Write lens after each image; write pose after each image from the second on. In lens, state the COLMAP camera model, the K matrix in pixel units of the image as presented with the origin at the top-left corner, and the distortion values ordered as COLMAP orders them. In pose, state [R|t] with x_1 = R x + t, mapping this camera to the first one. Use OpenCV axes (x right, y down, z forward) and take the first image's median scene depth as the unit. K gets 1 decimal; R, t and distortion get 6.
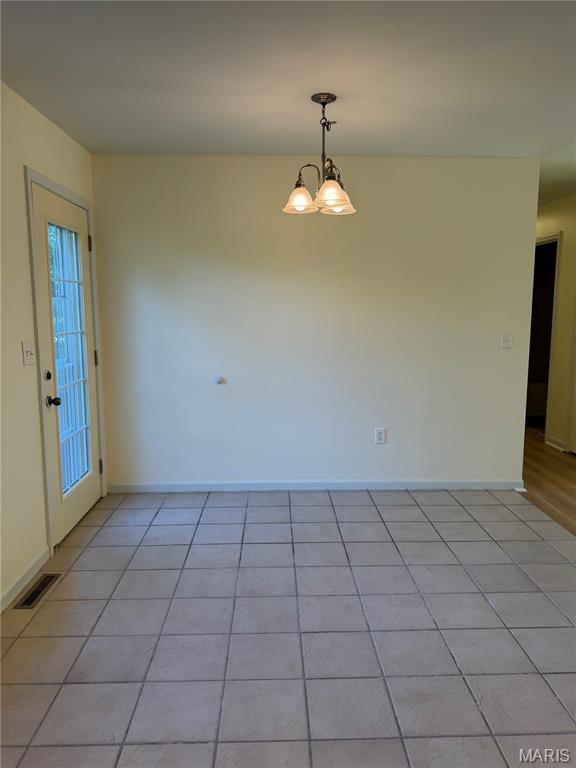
lens RADIAL K [[563.5, 0, 288.2], [0, 563.5, 383.7], [0, 0, 1]] dist [0.028674, -0.027007]
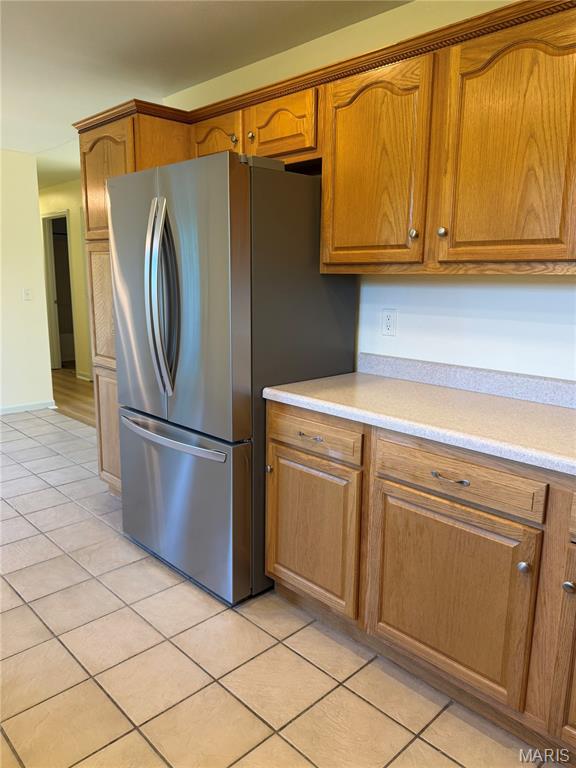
lens RADIAL K [[563.5, 0, 285.9], [0, 563.5, 385.3], [0, 0, 1]] dist [0.028674, -0.027007]
pose [[0.735695, -0.128116, 0.665086, -0.064700], [0.083265, 0.991607, 0.098910, 0.049848], [-0.672175, -0.017389, 0.740188, -0.350468]]
